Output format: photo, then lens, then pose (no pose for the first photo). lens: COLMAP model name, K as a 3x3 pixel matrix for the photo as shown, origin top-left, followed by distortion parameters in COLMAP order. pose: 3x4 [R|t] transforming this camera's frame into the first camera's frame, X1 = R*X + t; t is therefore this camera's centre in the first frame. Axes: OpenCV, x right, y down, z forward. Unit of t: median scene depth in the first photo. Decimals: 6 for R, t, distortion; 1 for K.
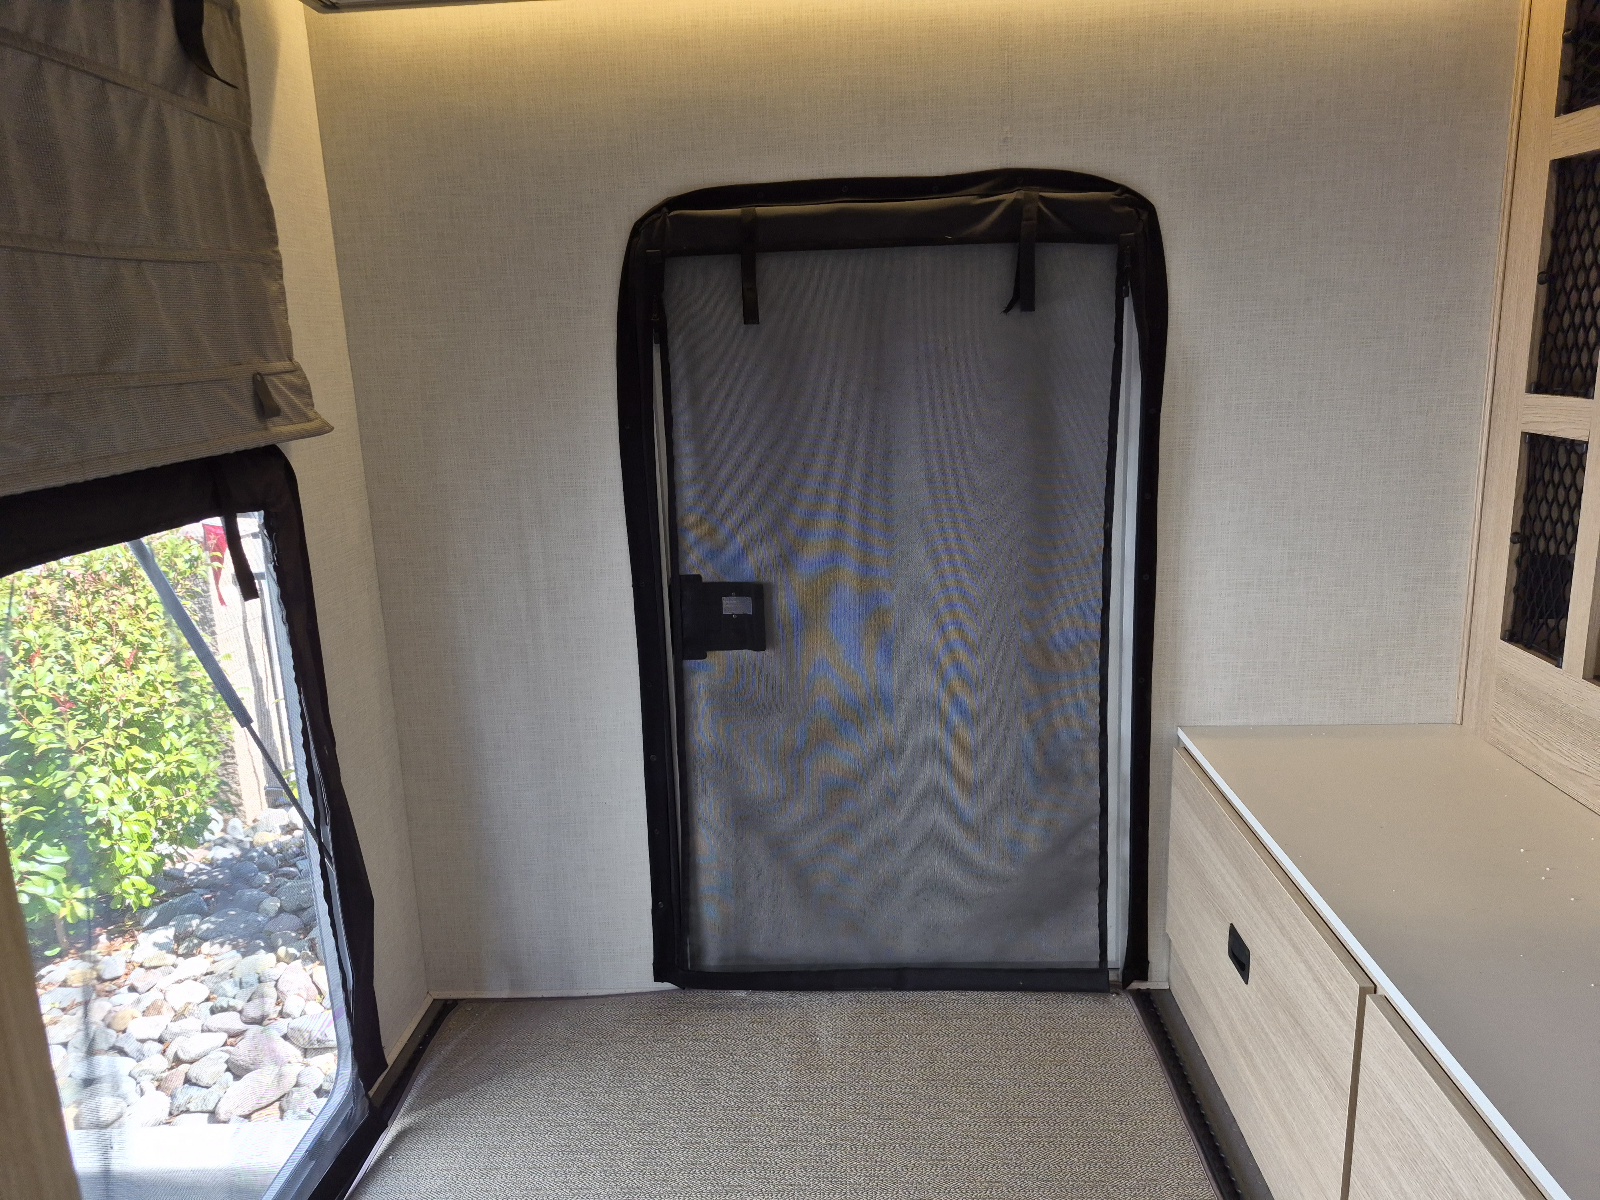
lens RADIAL K [[1116.9, 0, 812.7], [0, 1116.9, 604.9], [0, 0, 1]] dist [0.029221, -0.018773]
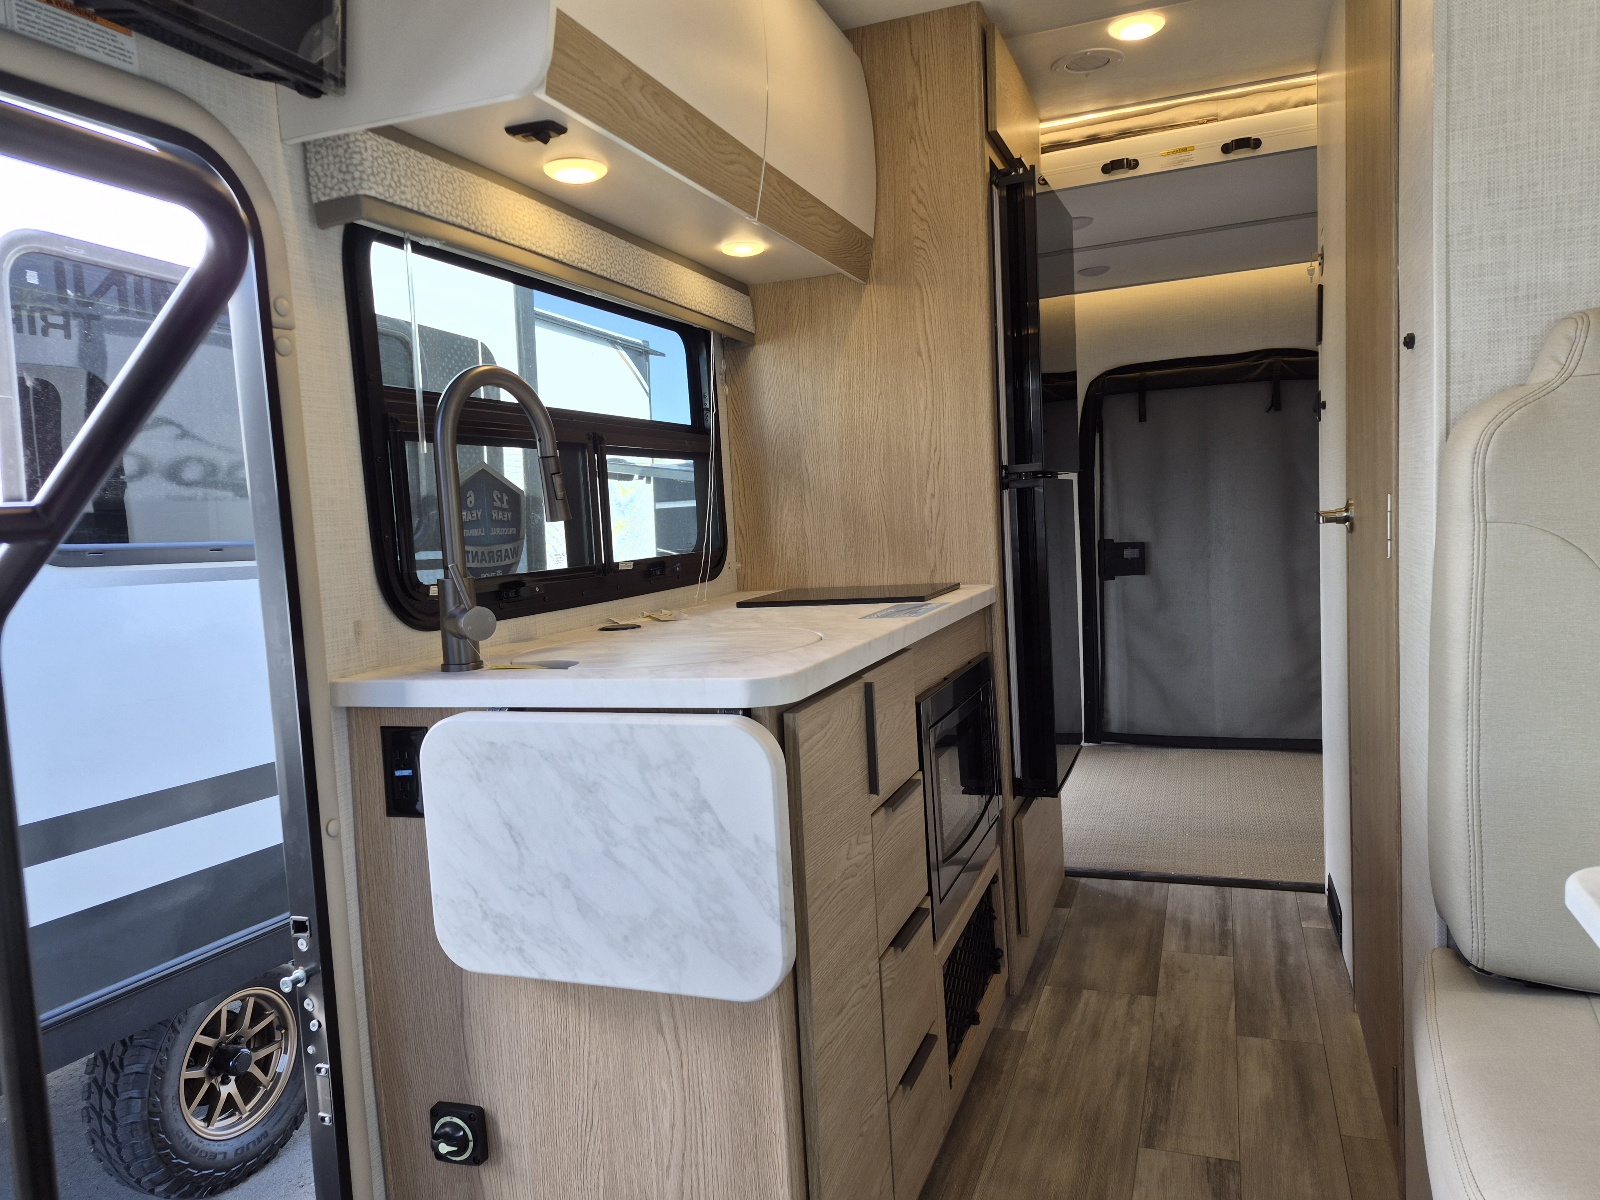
lens RADIAL K [[1116.9, 0, 794.7], [0, 1116.9, 607.7], [0, 0, 1]] dist [0.029221, -0.018773]
pose [[0.951160, 0.014197, -0.308371, -0.018673], [-0.050533, 0.992628, -0.110167, 0.368485], [0.304533, 0.120369, 0.944865, -1.185696]]
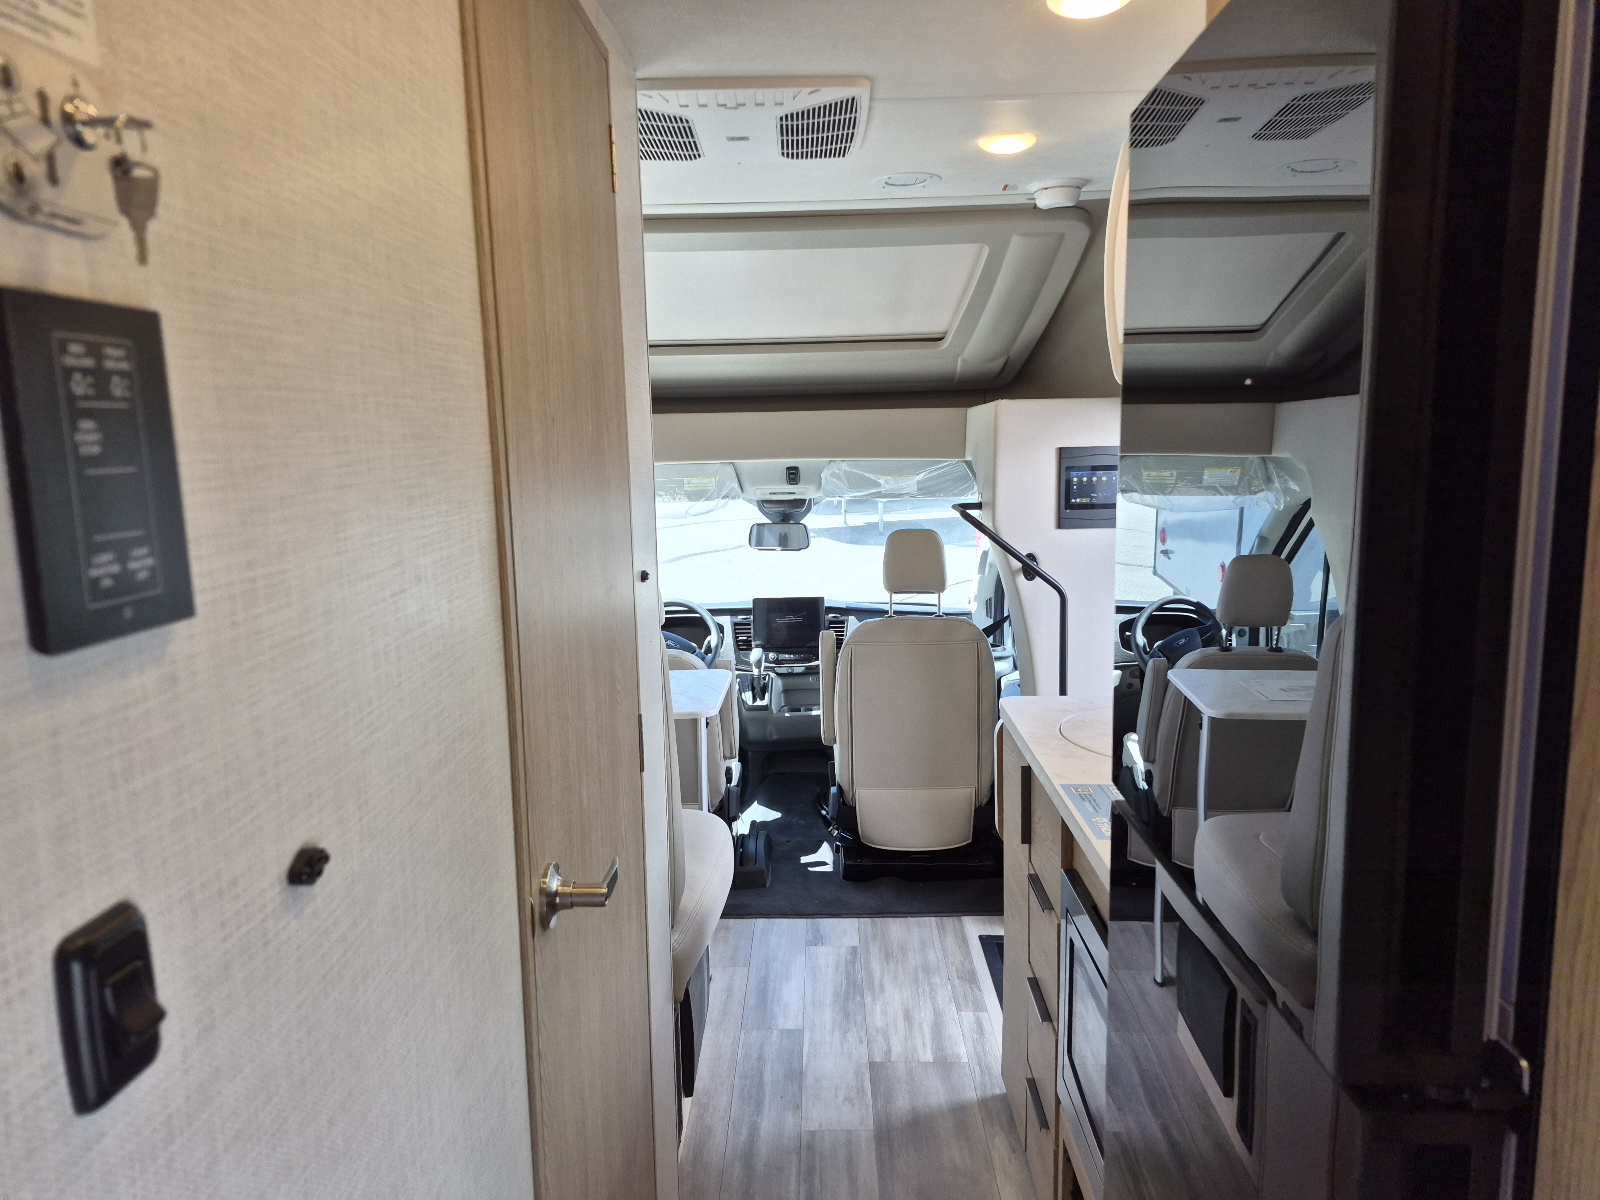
lens RADIAL K [[1116.9, 0, 803.0], [0, 1116.9, 614.8], [0, 0, 1]] dist [0.029221, -0.018773]
pose [[-0.997715, 0.064197, -0.021076, 0.047378], [0.051916, 0.927983, 0.368989, -0.266892], [0.043247, 0.367052, -0.929195, 0.881372]]
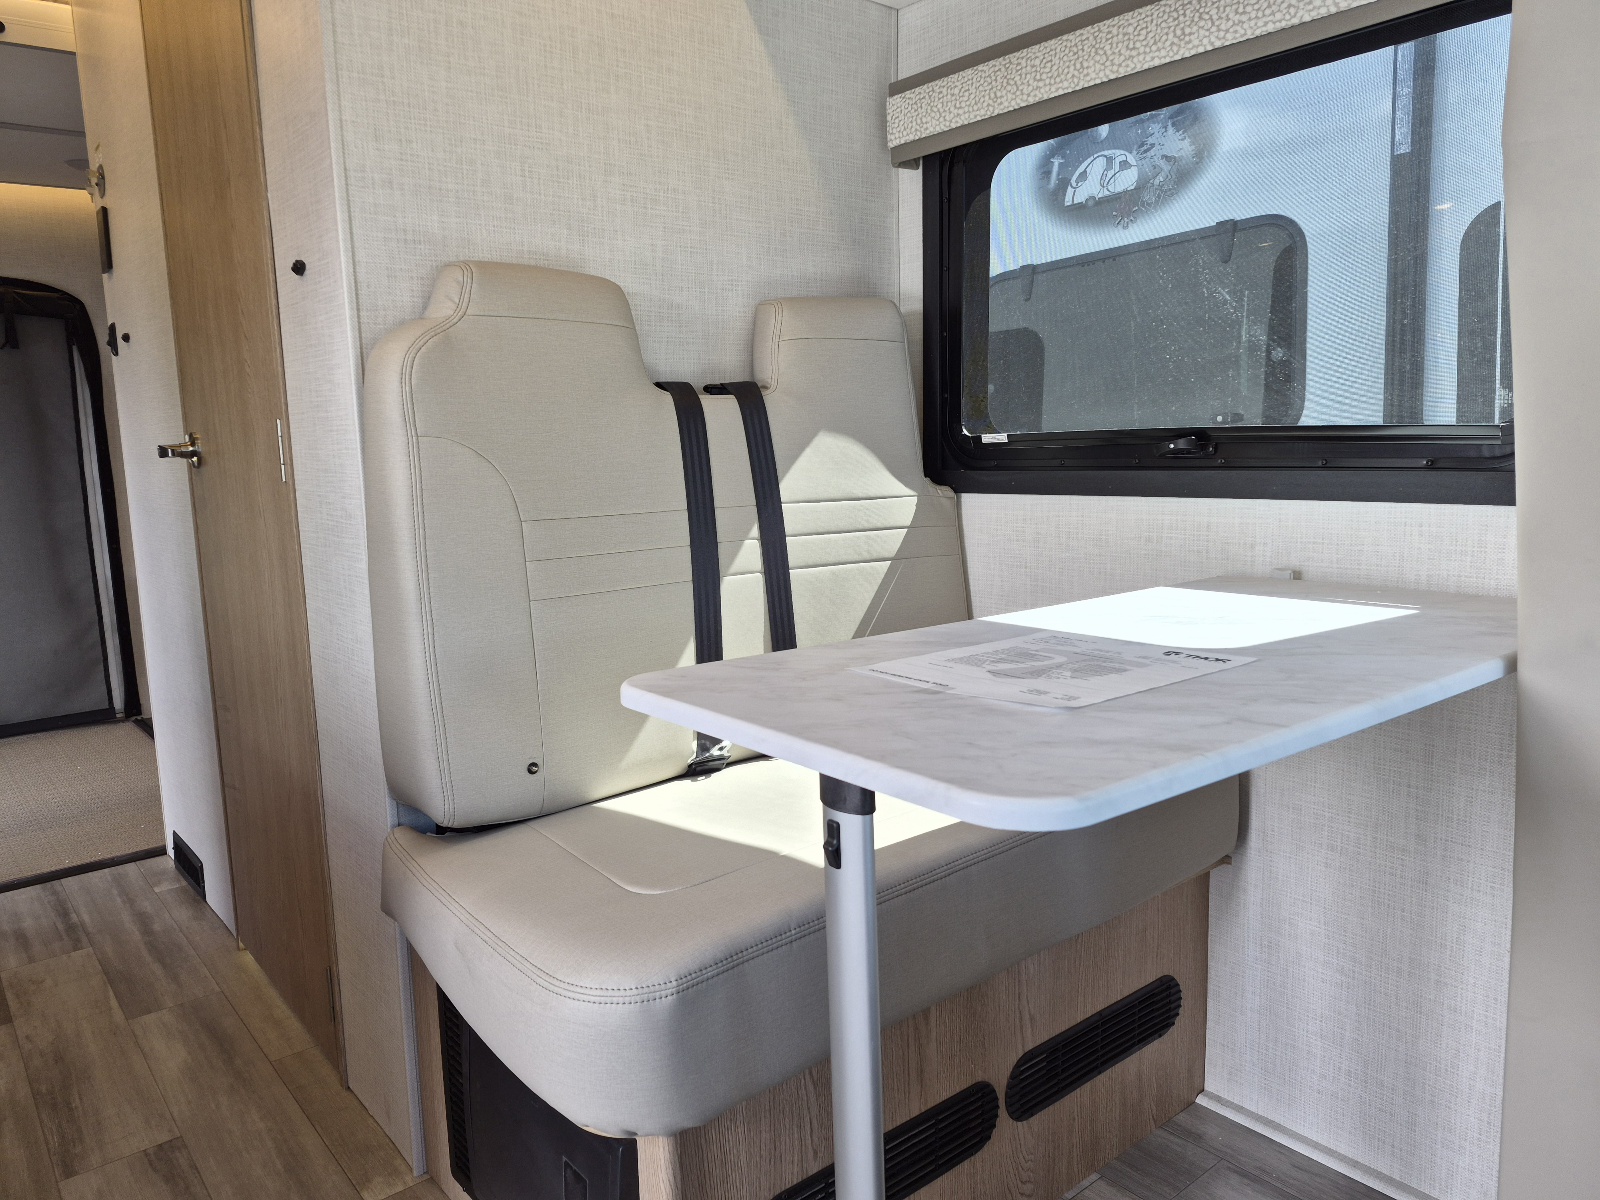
lens RADIAL K [[1116.9, 0, 792.8], [0, 1116.9, 598.8], [0, 0, 1]] dist [0.029221, -0.018773]
pose [[0.742531, -0.081011, 0.664895, -0.125339], [0.142933, 0.988959, -0.039128, 0.390138], [-0.654384, 0.124090, 0.745911, -1.152972]]
